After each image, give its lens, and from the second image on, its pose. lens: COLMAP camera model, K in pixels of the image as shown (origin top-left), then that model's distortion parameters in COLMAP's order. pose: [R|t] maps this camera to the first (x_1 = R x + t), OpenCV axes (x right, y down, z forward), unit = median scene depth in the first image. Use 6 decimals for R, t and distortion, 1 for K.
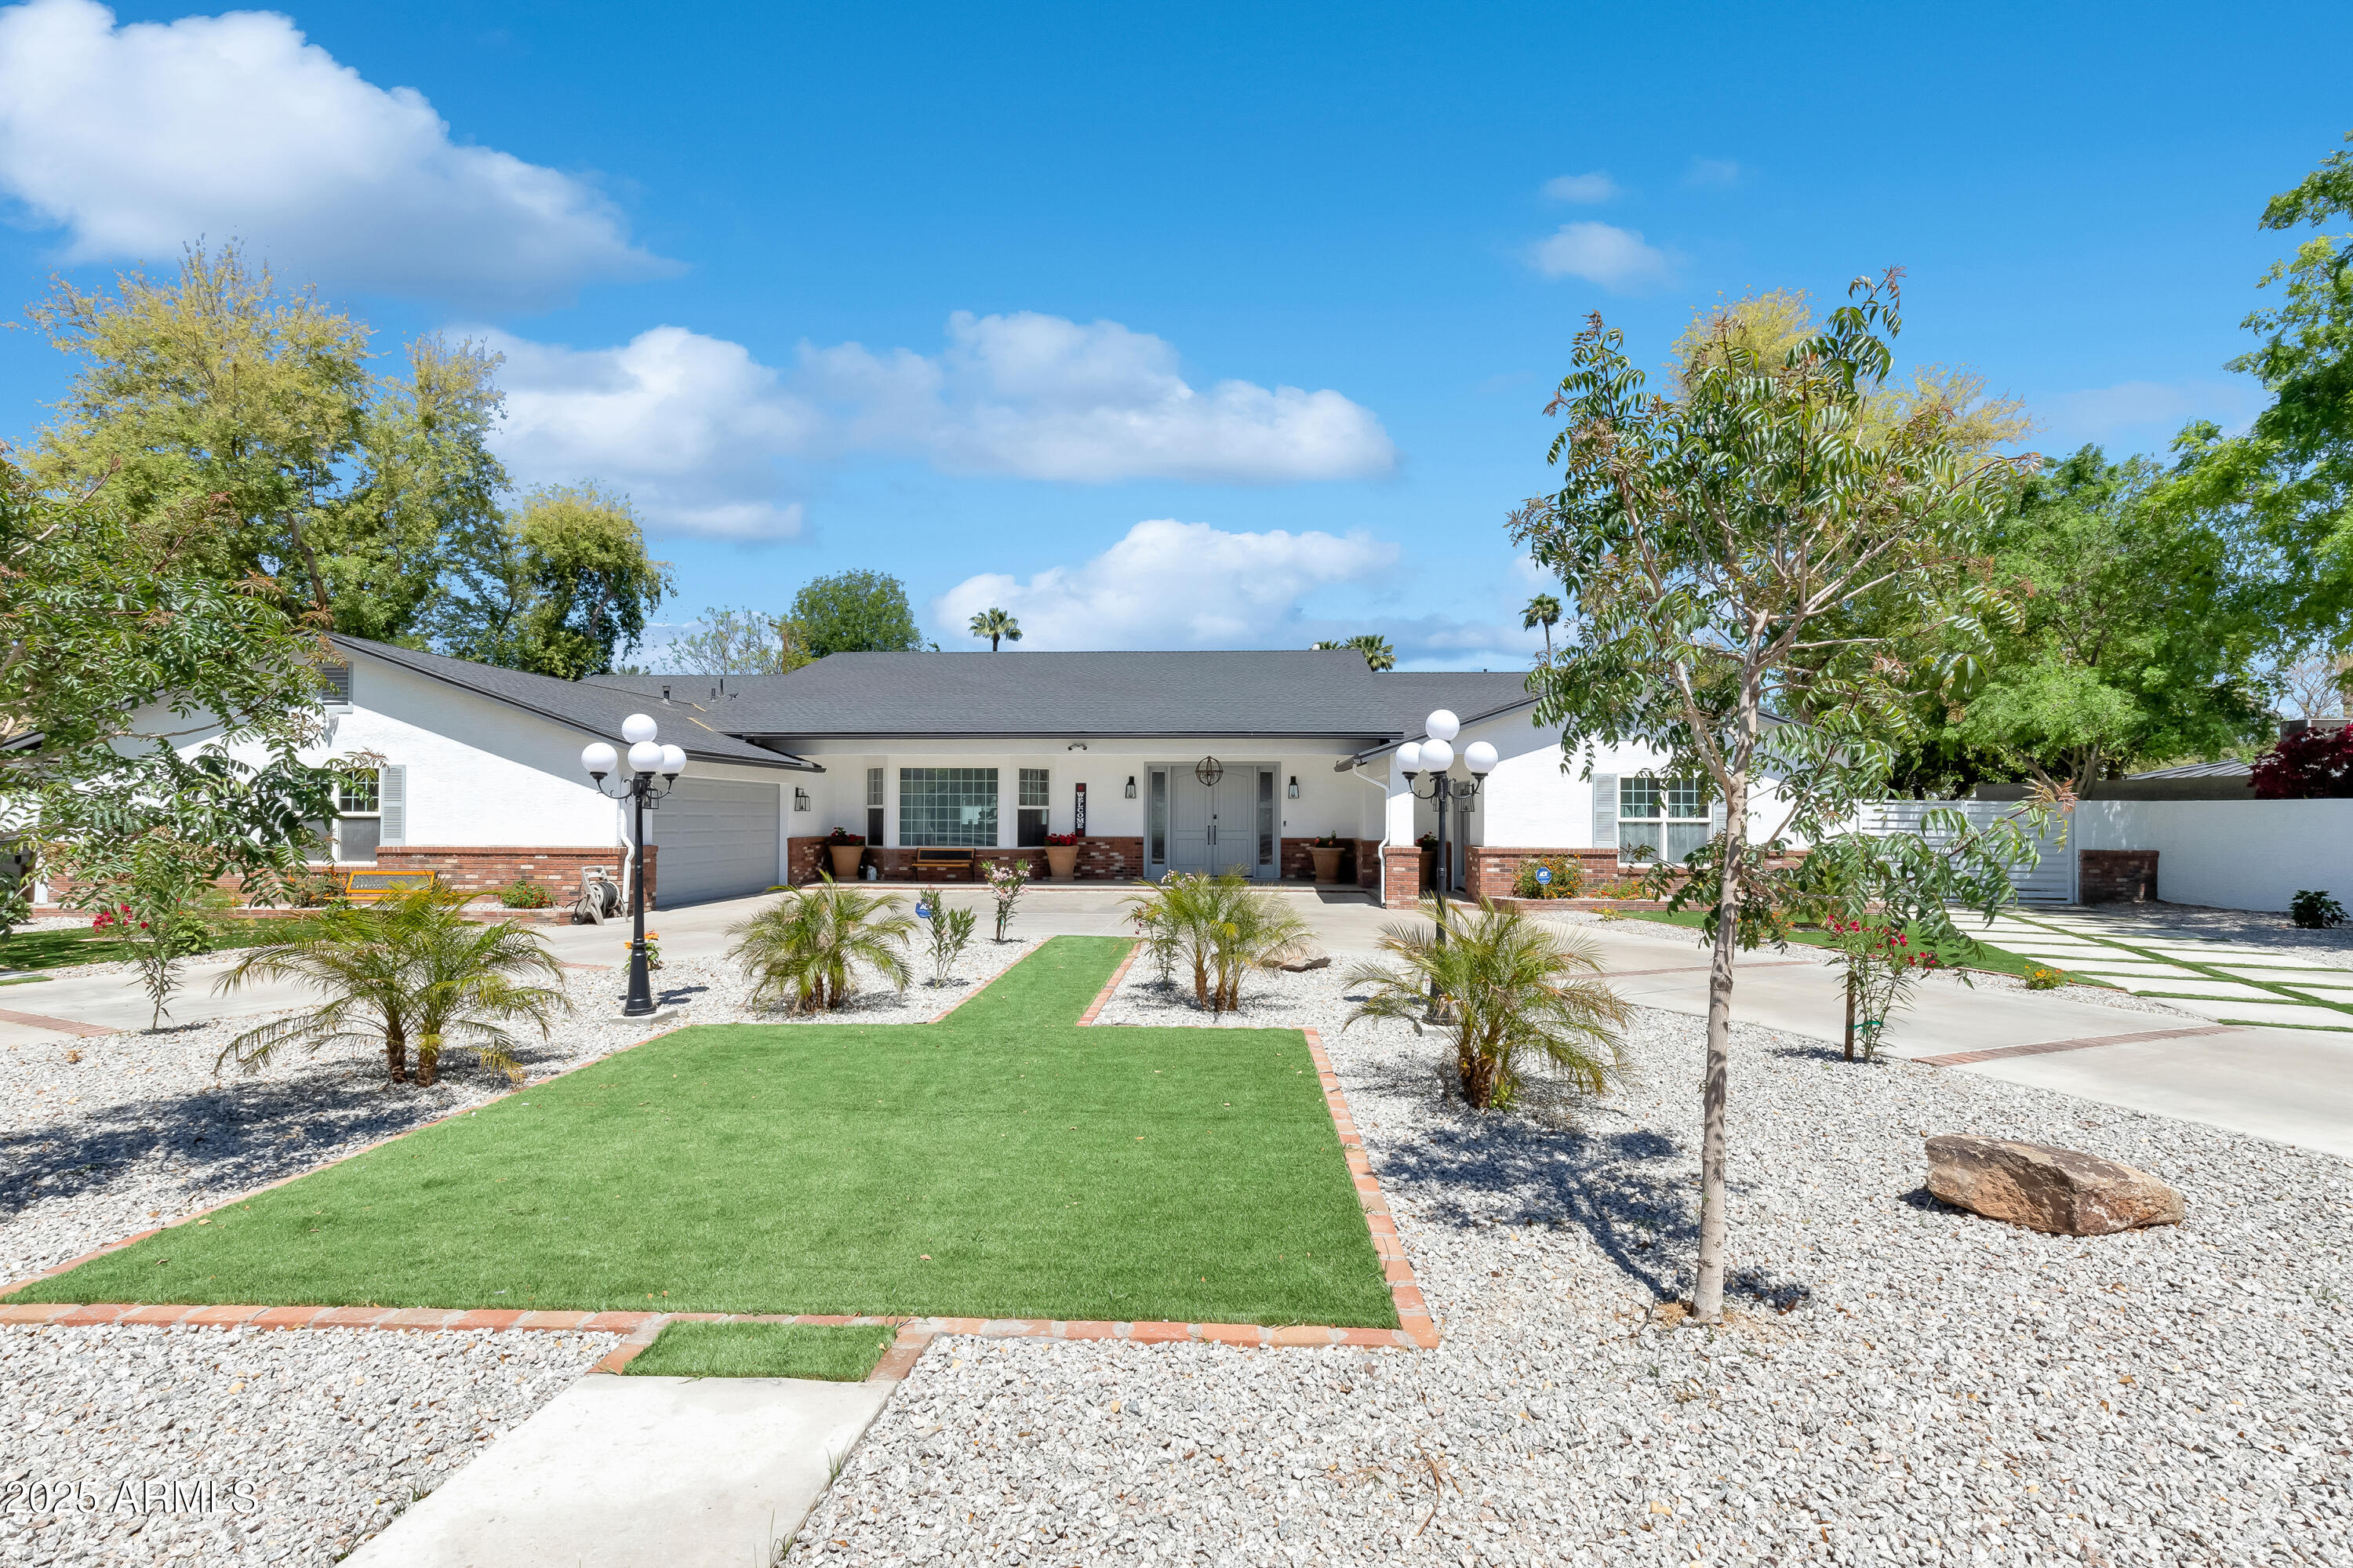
lens RADIAL K [[1092.0, 0, 1176.5], [0, 1092.0, 784.0], [0, 0, 1]] dist [-0.001080, 0.000119]
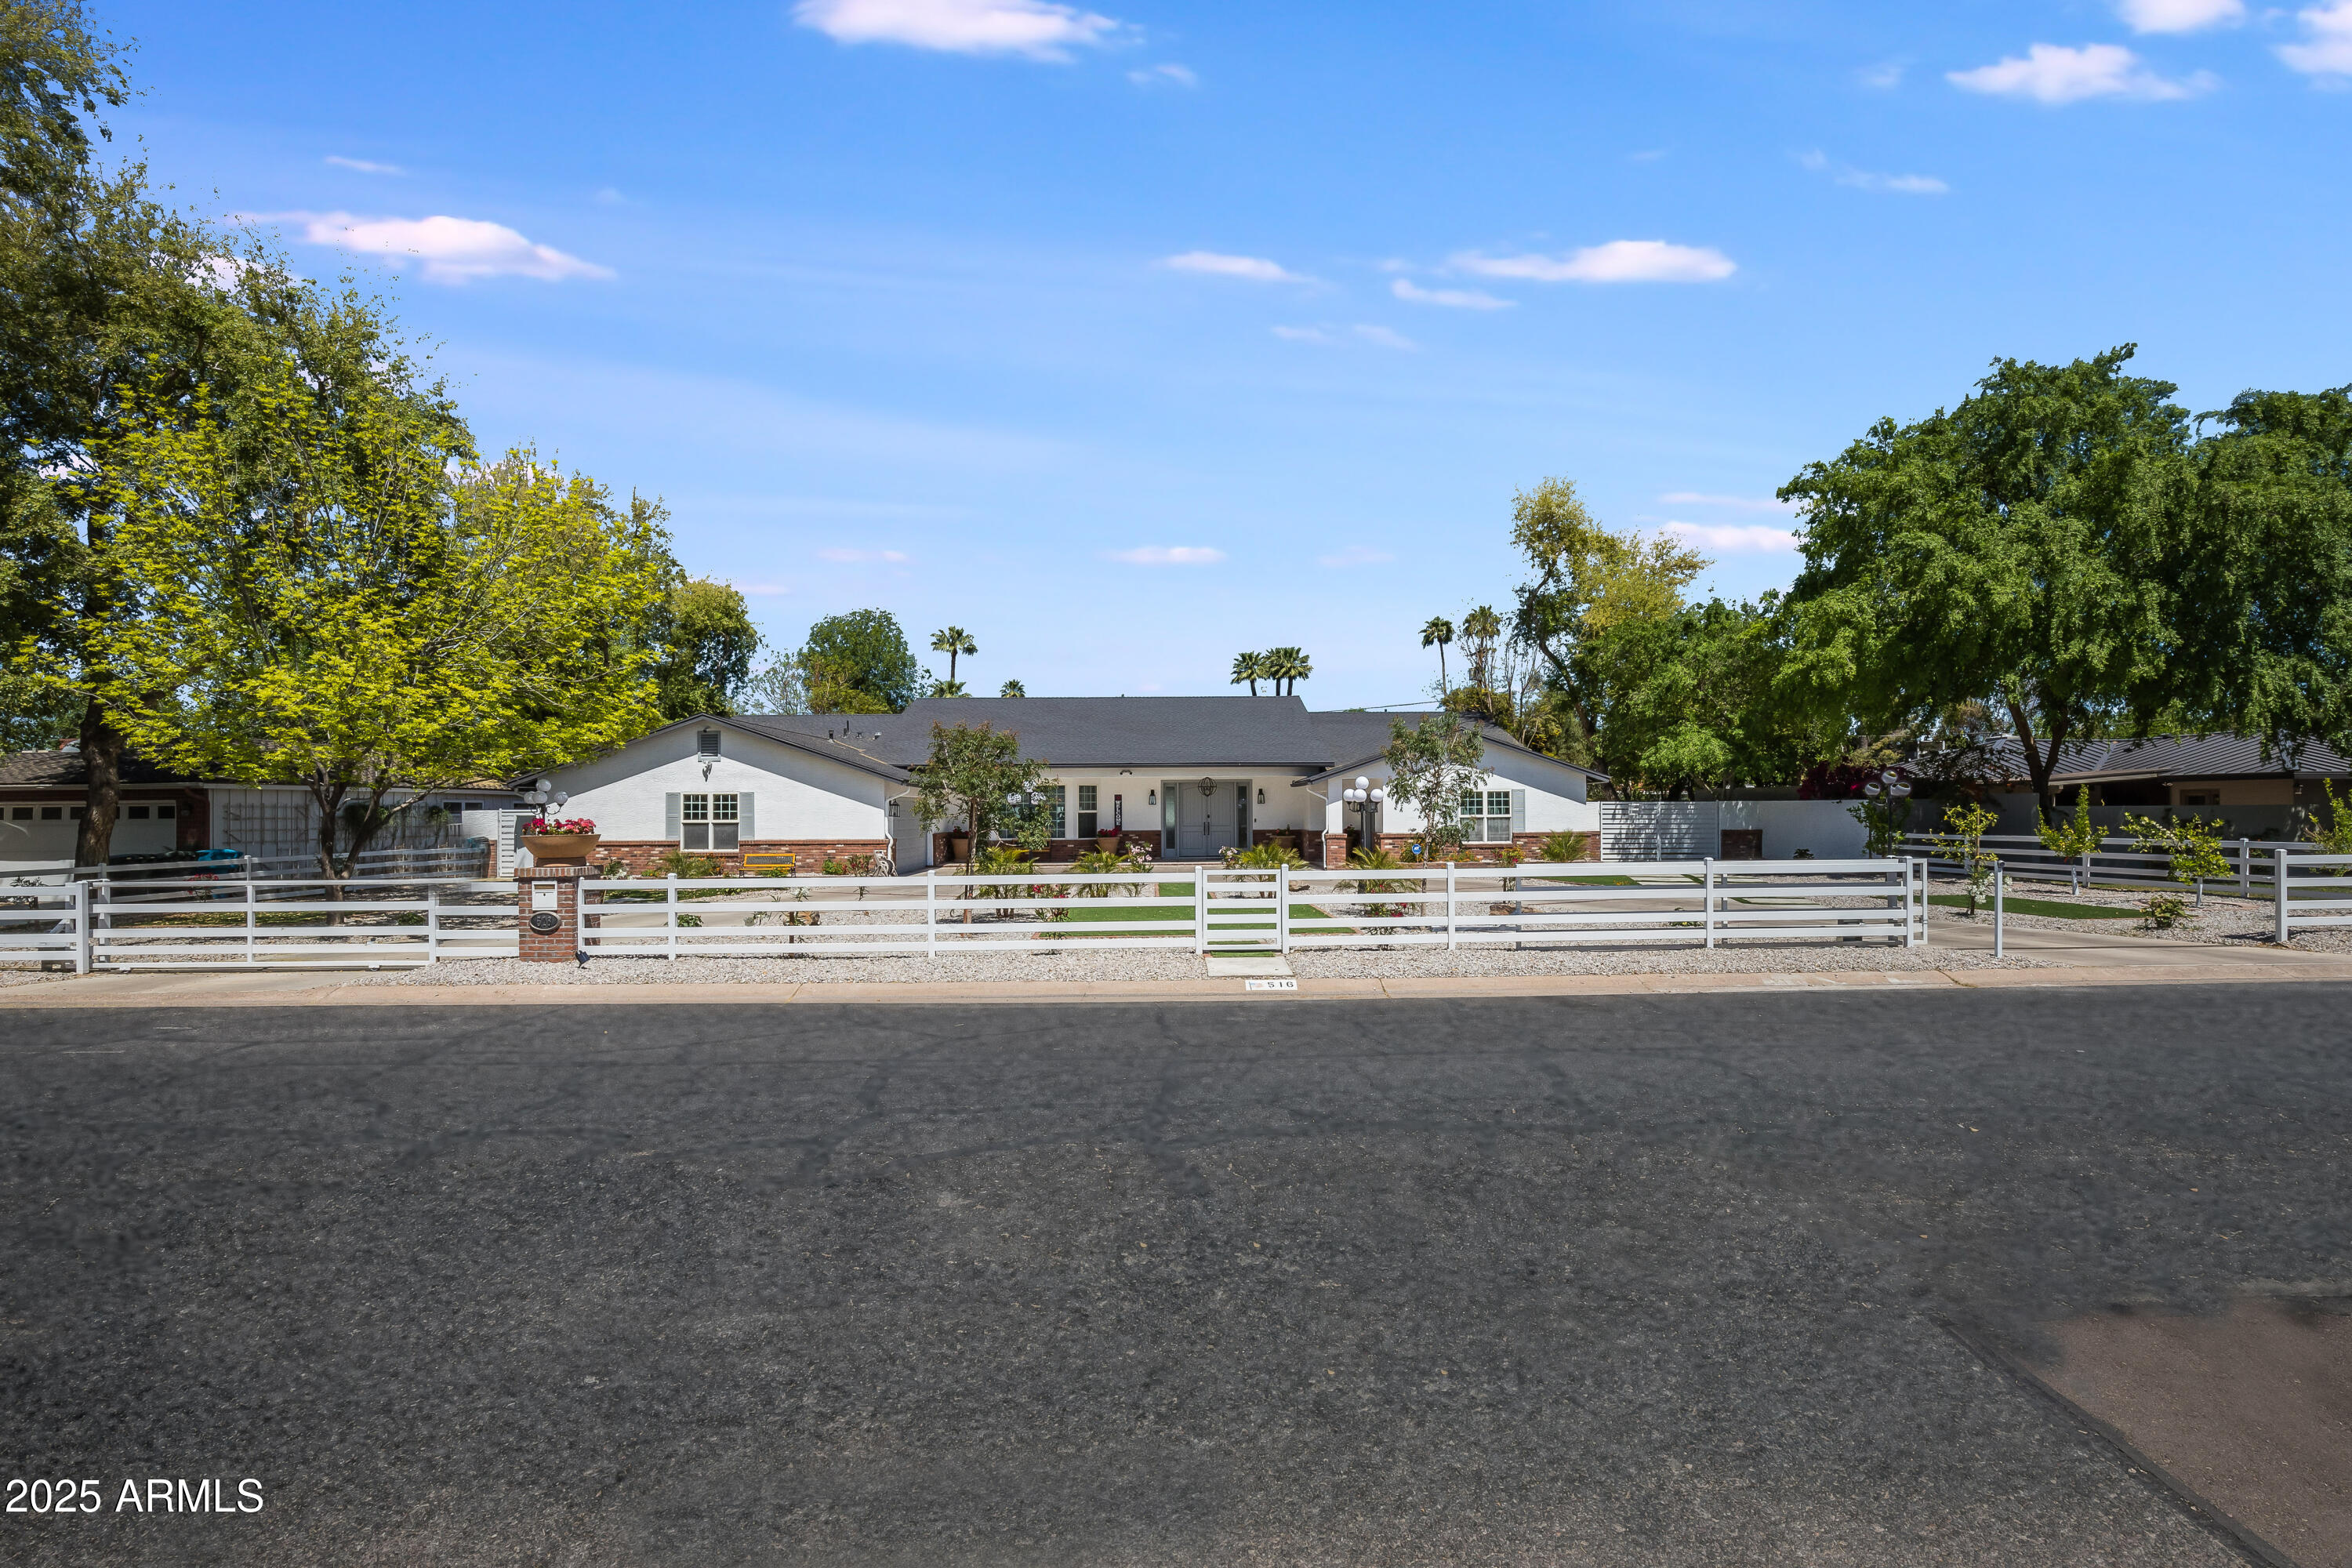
lens RADIAL K [[1112.3, 0, 1176.0], [0, 1112.3, 784.0], [0, 0, 1]] dist [-0.092941, -0.000031]
pose [[0.996659, -0.008696, 0.081208, -0.136774], [0.008257, 0.999949, 0.005737, -0.024123], [-0.081254, -0.005048, 0.996681, -0.528519]]
